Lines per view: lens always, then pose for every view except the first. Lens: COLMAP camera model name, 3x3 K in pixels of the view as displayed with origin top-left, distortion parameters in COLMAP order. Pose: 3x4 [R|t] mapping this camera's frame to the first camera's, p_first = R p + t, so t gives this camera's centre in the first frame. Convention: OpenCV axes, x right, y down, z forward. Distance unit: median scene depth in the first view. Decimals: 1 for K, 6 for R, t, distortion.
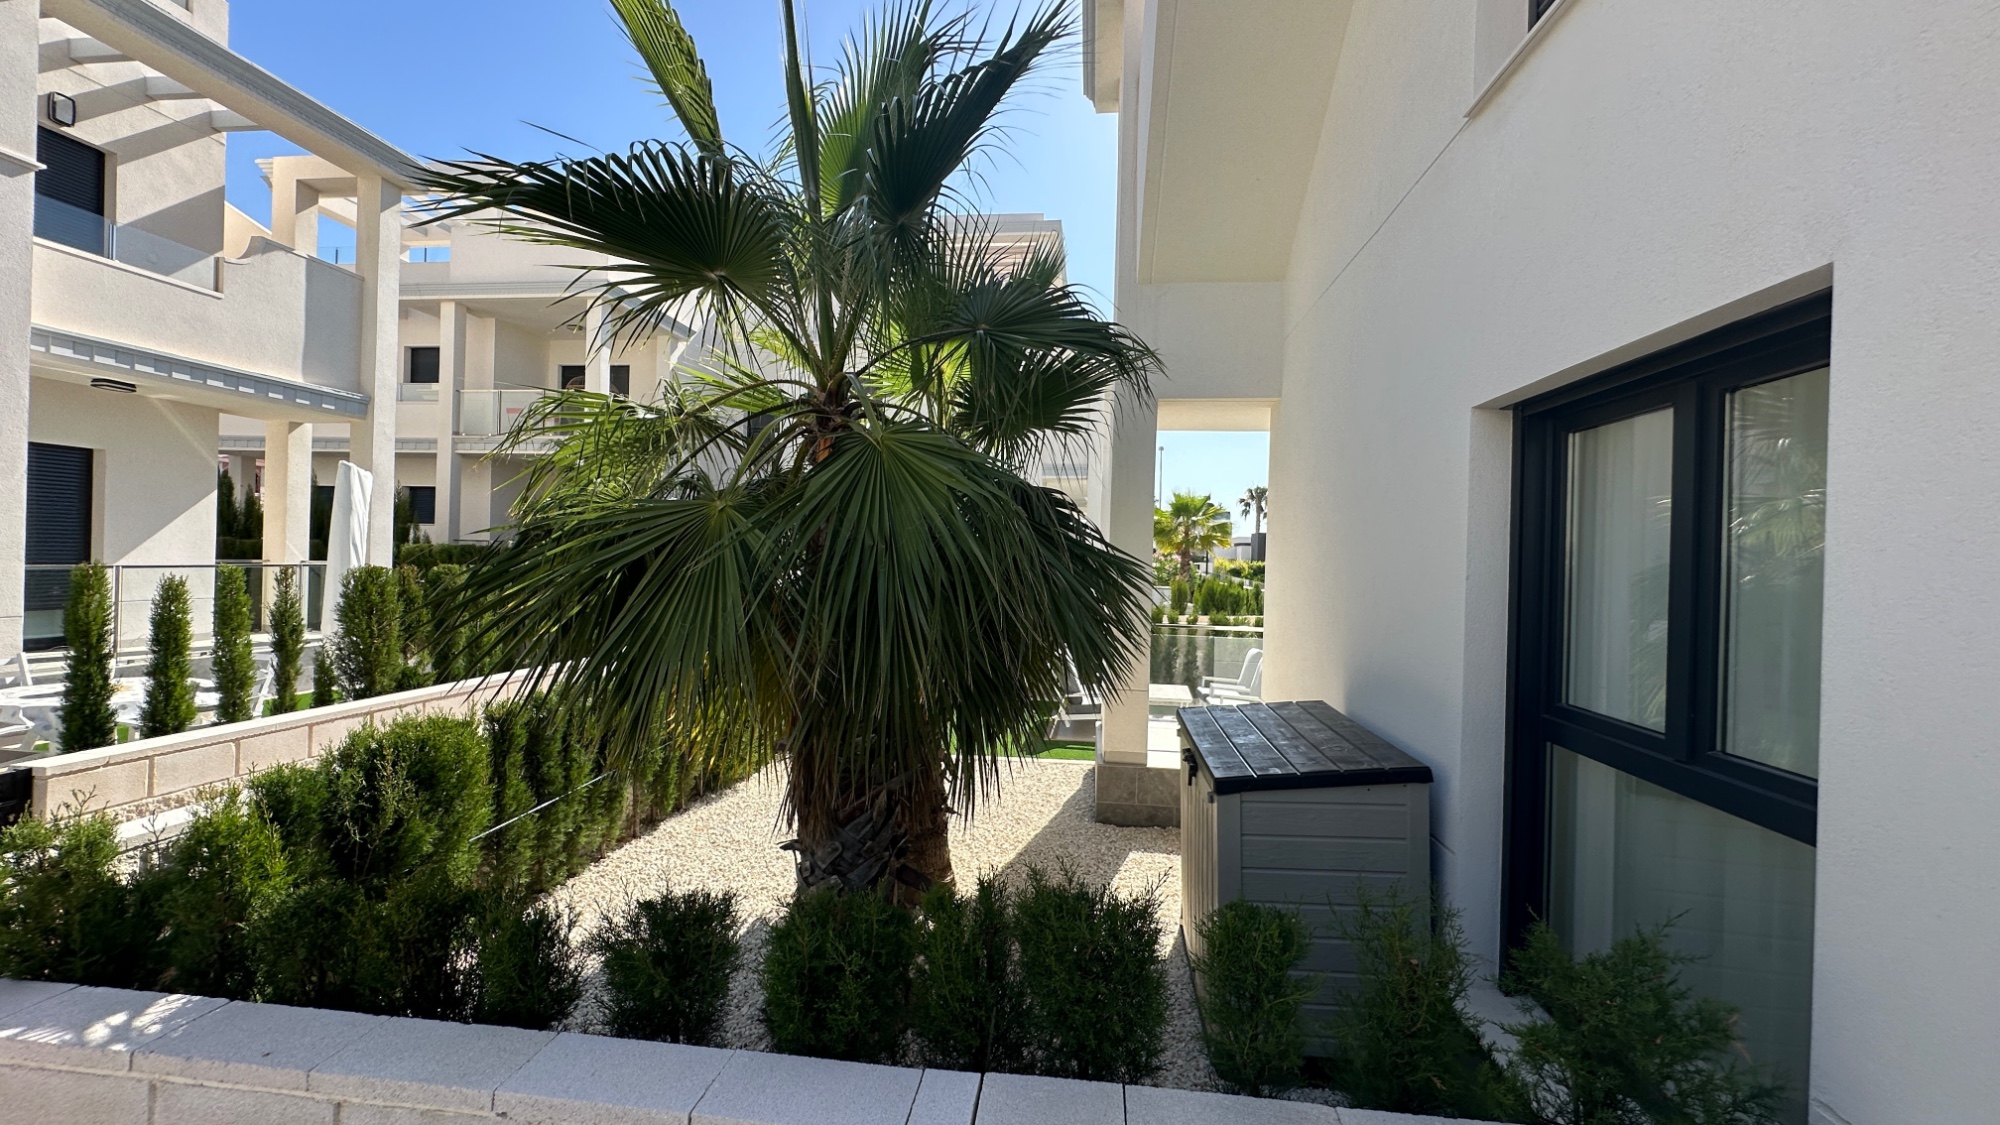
lens RADIAL K [[795.9, 0, 1003.5], [0, 795.9, 559.8], [0, 0, 1]] dist [-0.000651, -0.000121]
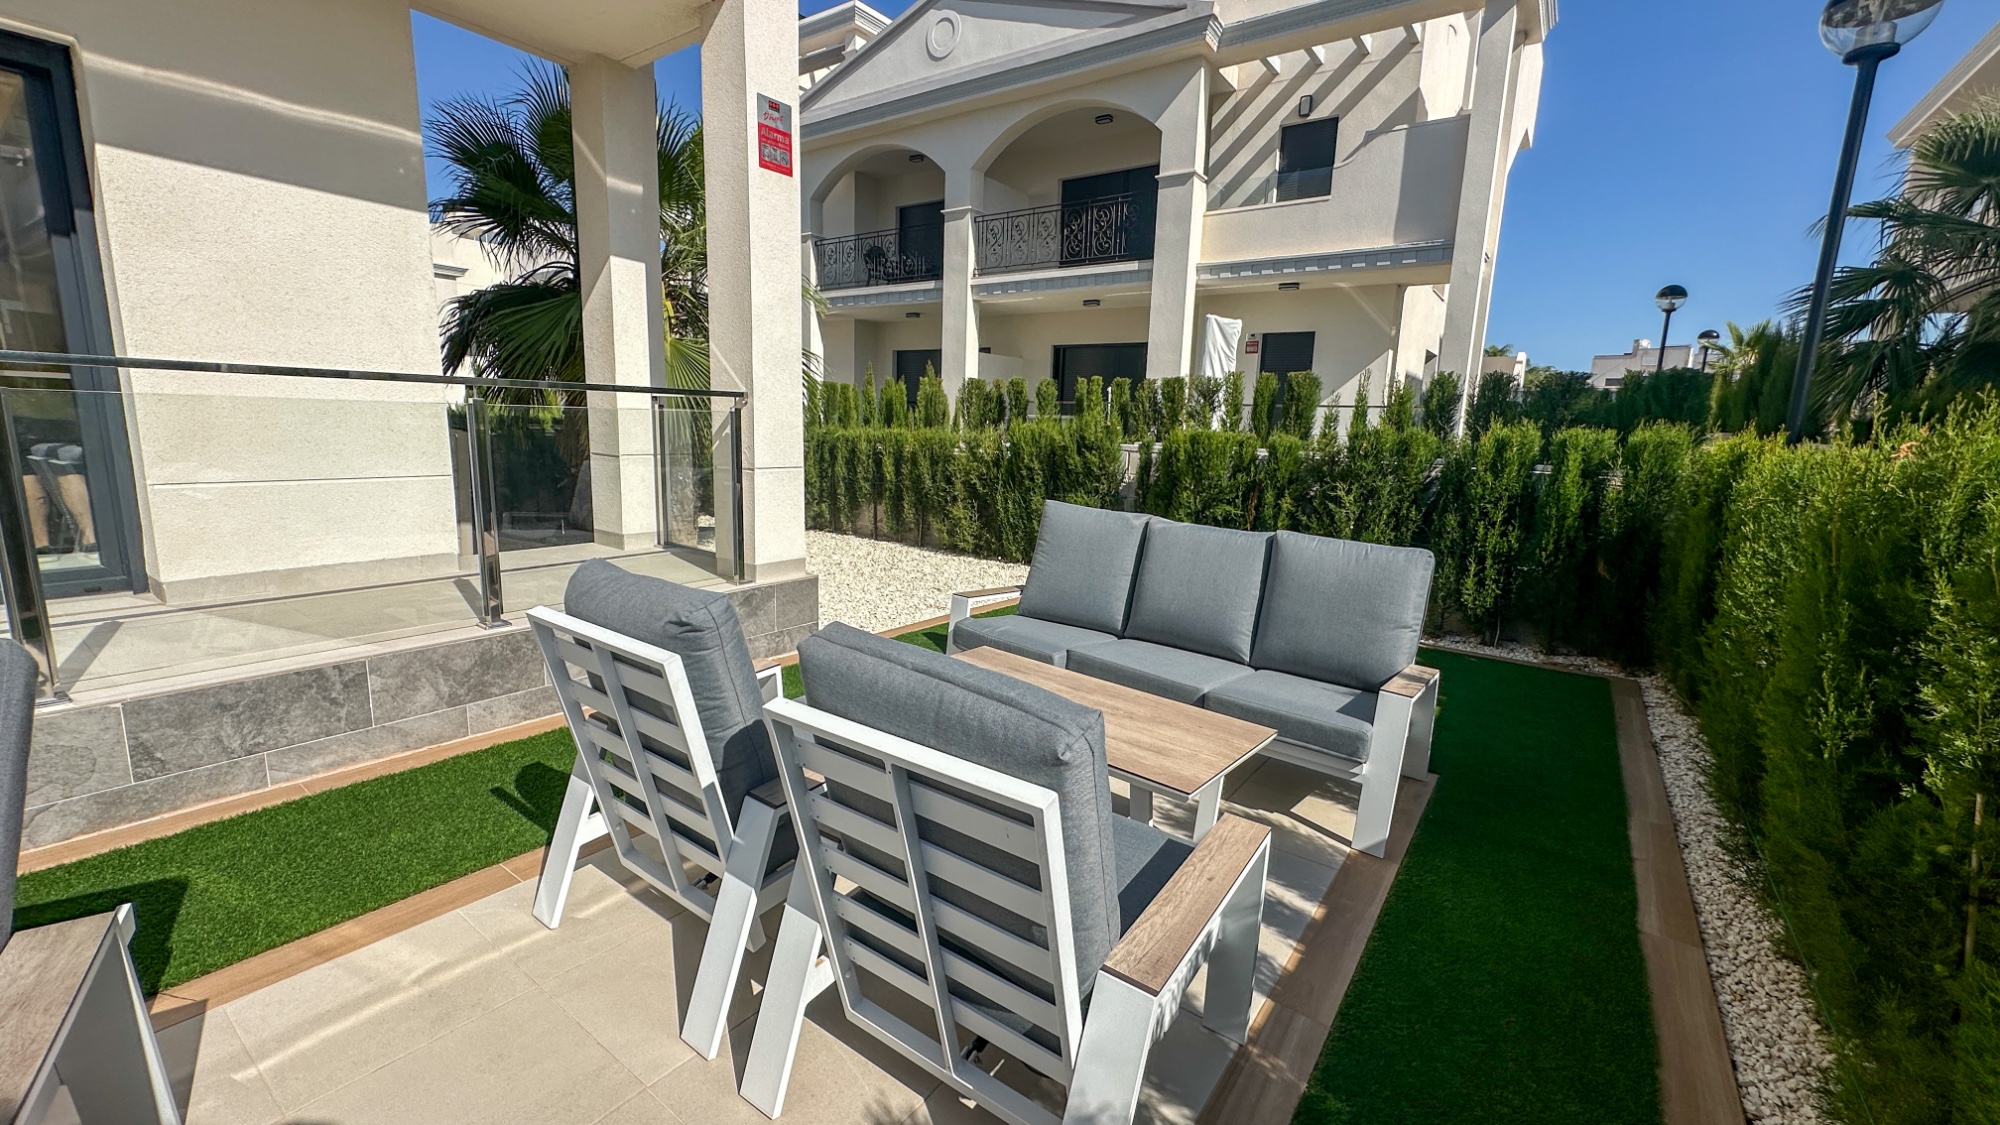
lens RADIAL K [[795.9, 0, 1003.5], [0, 795.9, 559.8], [0, 0, 1]] dist [-0.000651, -0.000121]
pose [[-0.488031, 0.109455, -0.865936, 0.492679], [-0.045545, 0.987561, 0.150497, 0.087882], [0.871637, 0.112886, -0.476975, 1.244929]]
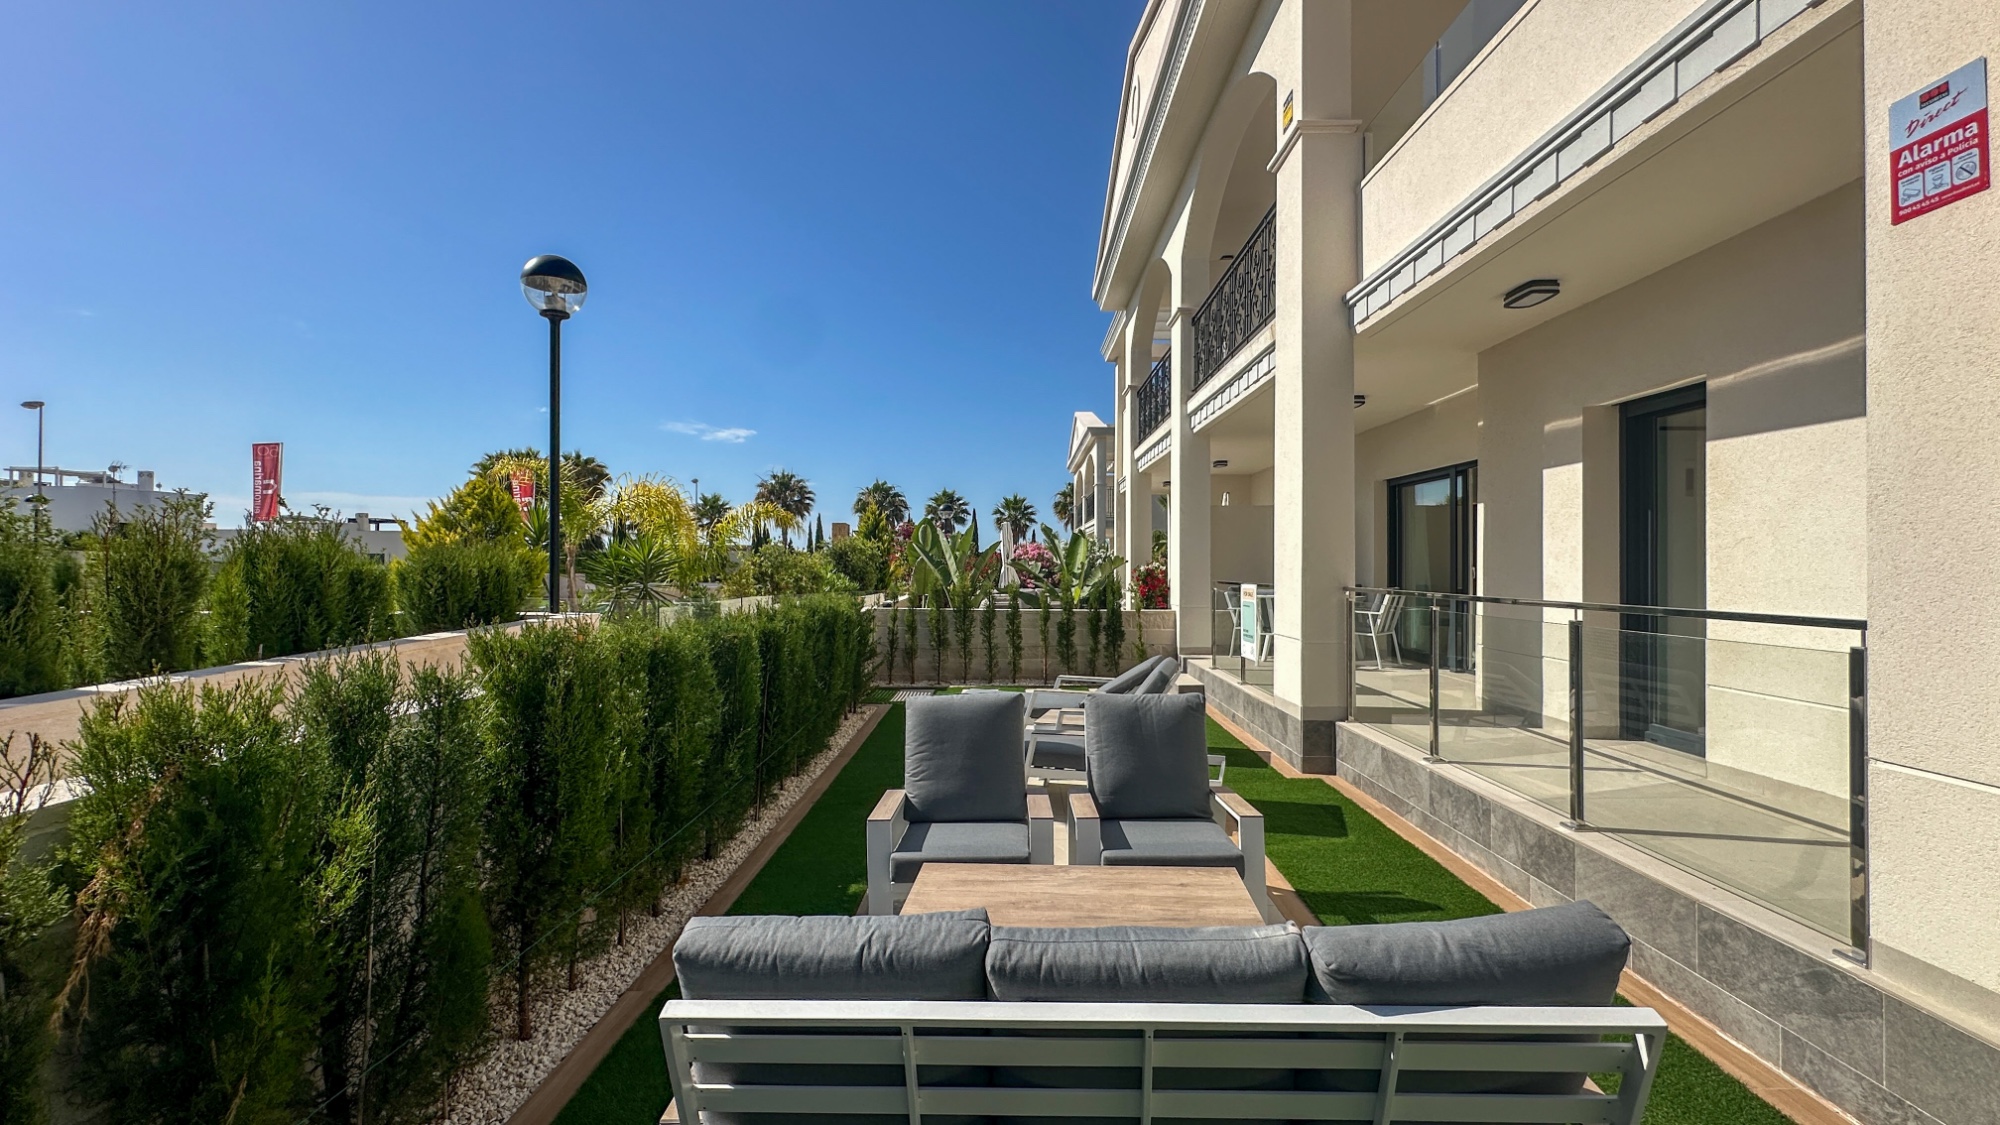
lens RADIAL K [[795.9, 0, 1003.5], [0, 795.9, 559.8], [0, 0, 1]] dist [-0.000651, -0.000121]
pose [[-0.096060, -0.018508, 0.995203, -0.076619], [-0.003404, 0.999827, 0.018265, 0.044237], [-0.995370, -0.001633, -0.096106, 1.188909]]
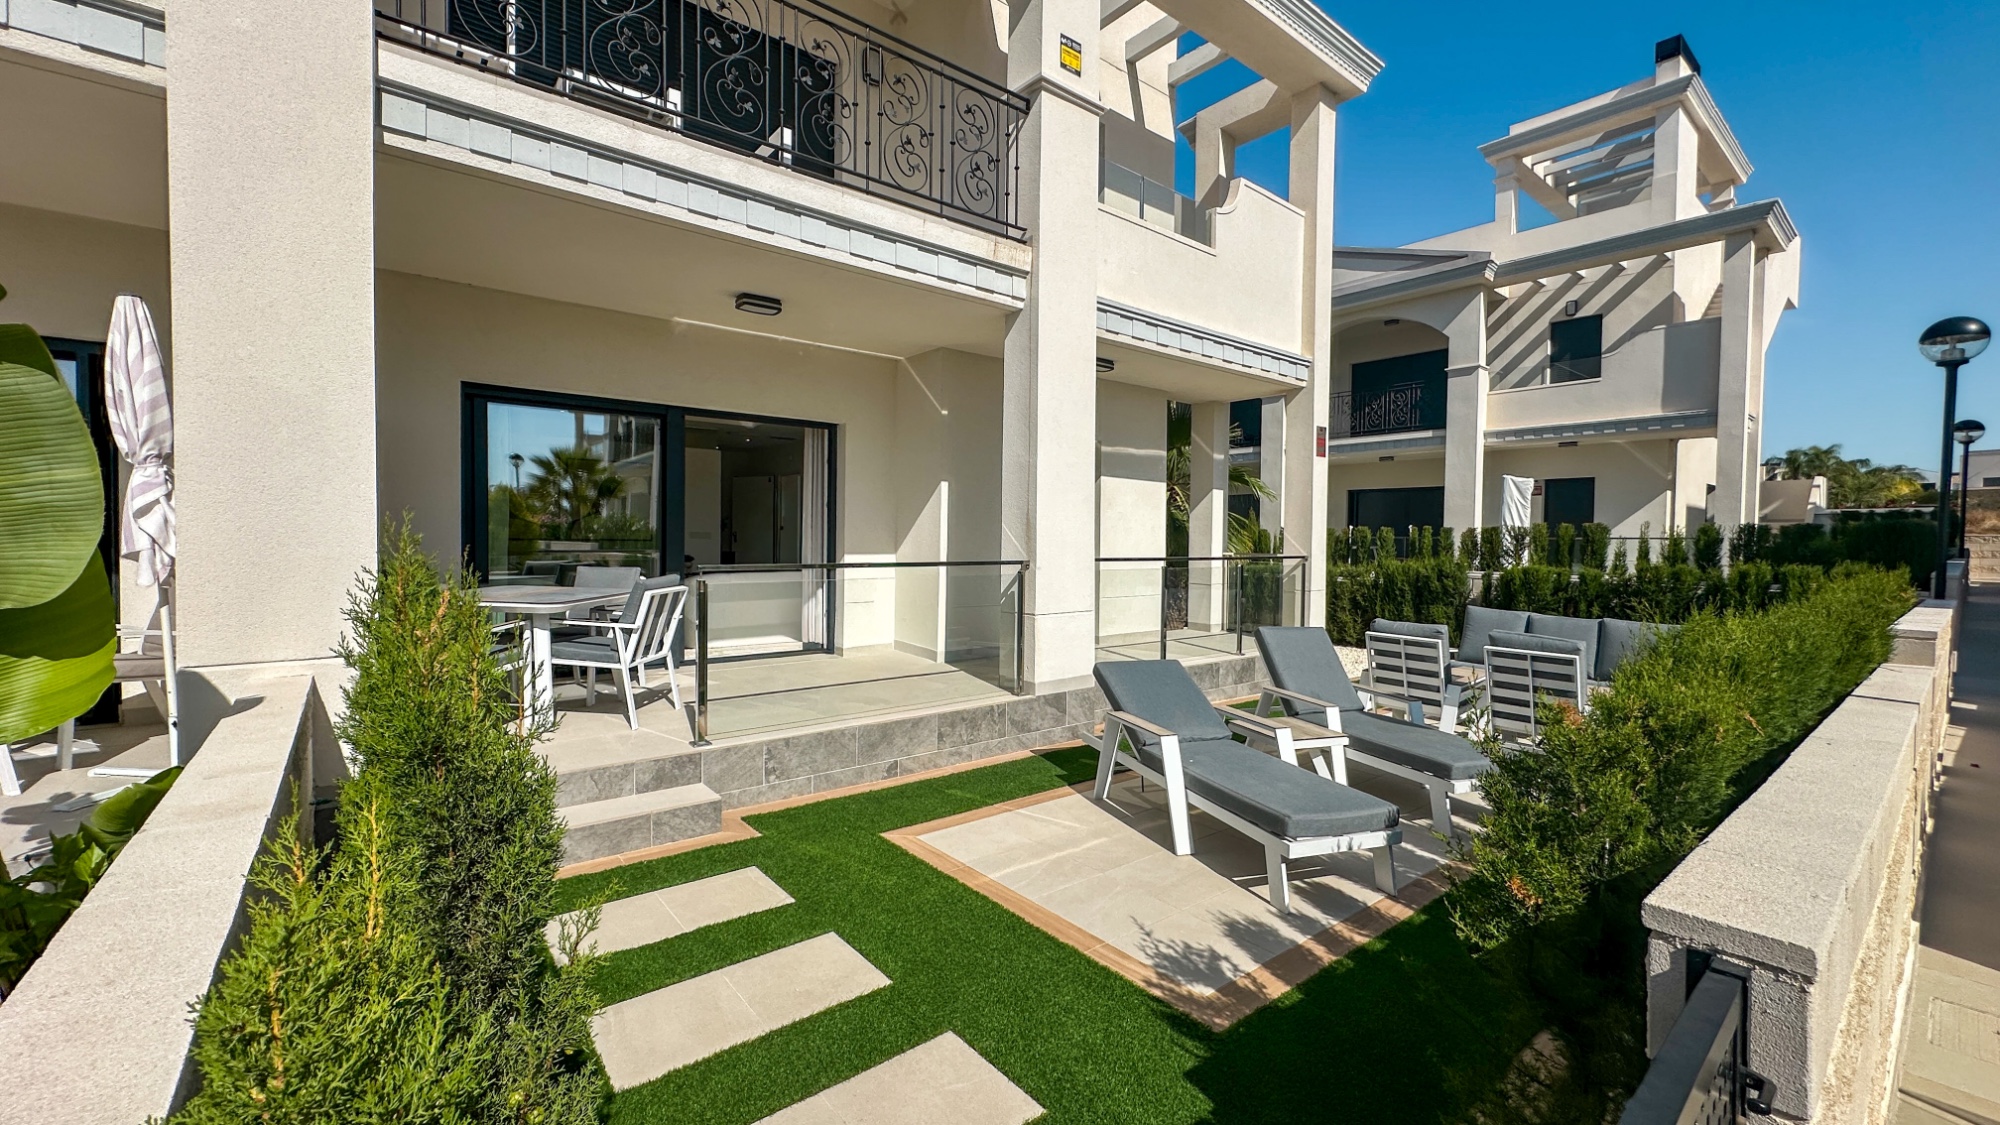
lens RADIAL K [[795.9, 0, 1003.5], [0, 795.9, 559.8], [0, 0, 1]] dist [-0.000651, -0.000121]
pose [[-0.698723, -0.012513, -0.715282, 1.134686], [-0.028388, 0.999544, 0.010245, 0.073457], [0.714828, 0.027464, -0.698760, 1.307226]]
